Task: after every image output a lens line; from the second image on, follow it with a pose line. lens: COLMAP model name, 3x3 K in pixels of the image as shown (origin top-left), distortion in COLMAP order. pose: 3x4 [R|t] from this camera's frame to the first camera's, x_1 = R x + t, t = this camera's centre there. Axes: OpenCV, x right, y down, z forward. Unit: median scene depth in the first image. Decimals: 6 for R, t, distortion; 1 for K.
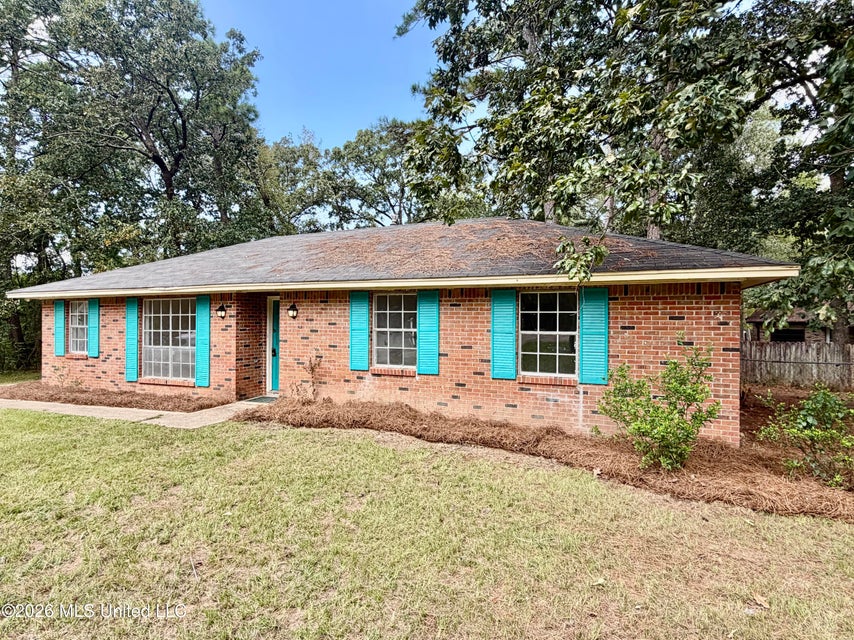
lens RADIAL K [[475.9, 0, 427.0], [0, 475.9, 320.0], [0, 0, 1]] dist [0.000619, -0.000655]
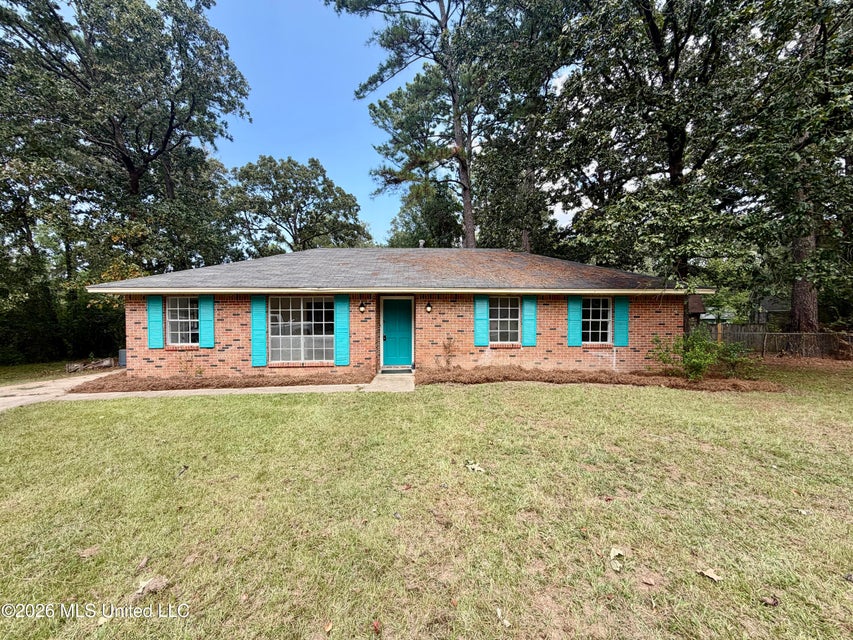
lens RADIAL K [[346.2, 0, 426.5], [0, 346.2, 320.0], [0, 0, 1]] dist [-0.000163, -0.000068]
pose [[0.898933, -0.014339, 0.437851, -0.830810], [0.002475, 0.999614, 0.027655, -0.010861], [-0.438079, -0.023776, 0.898622, 0.073212]]
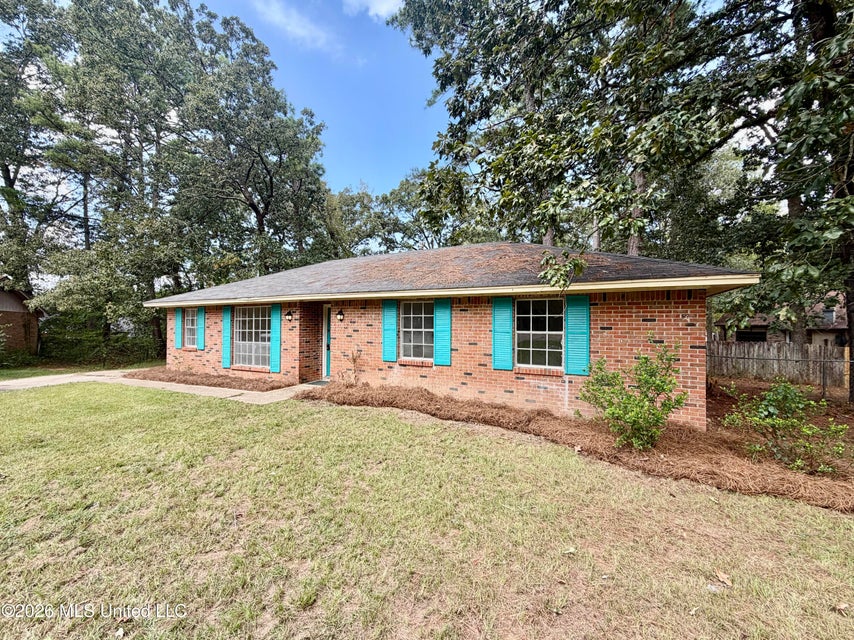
lens RADIAL K [[360.2, 0, 421.5], [0, 360.2, 319.8], [0, 0, 1]] dist [-0.000687, 0.000002]
pose [[0.995669, 0.000030, -0.092965, 0.035020], [-0.001107, 0.999933, -0.011538, 0.004874], [0.092958, 0.011591, 0.995603, 0.042708]]
